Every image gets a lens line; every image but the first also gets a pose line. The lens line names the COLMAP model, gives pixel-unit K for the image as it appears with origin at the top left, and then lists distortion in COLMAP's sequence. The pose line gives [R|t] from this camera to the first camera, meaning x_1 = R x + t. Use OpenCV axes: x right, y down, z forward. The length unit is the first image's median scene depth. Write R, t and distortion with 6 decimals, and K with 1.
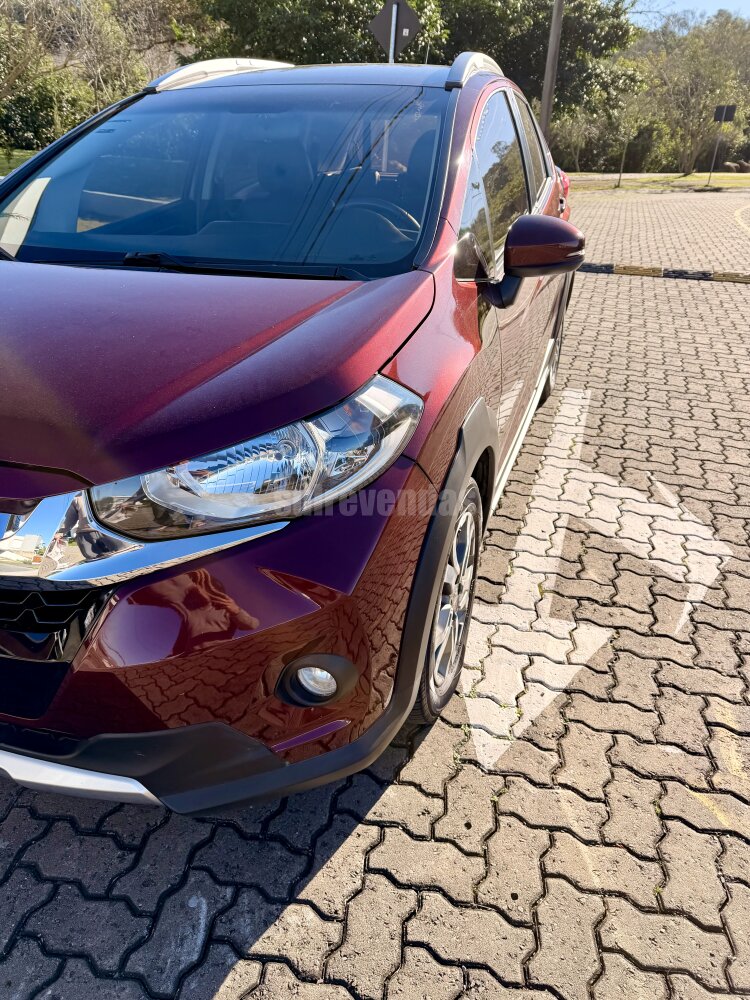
lens RADIAL K [[706.2, 0, 375.0], [0, 706.2, 500.0], [0, 0, 1]] dist [0.030467, -0.029648]
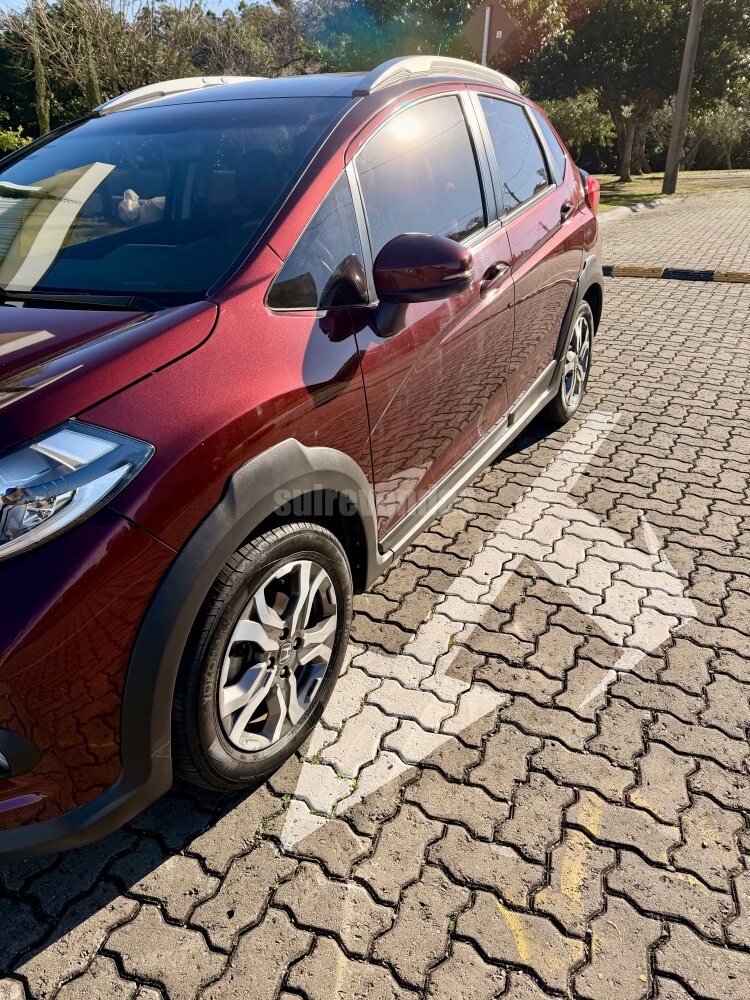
lens RADIAL K [[706.2, 0, 375.0], [0, 706.2, 500.0], [0, 0, 1]] dist [0.030467, -0.029648]
pose [[0.983612, 0.044553, -0.174707, 0.336160], [-0.045954, 0.998936, -0.003982, -0.053915], [0.174344, 0.011945, 0.984612, 0.103561]]
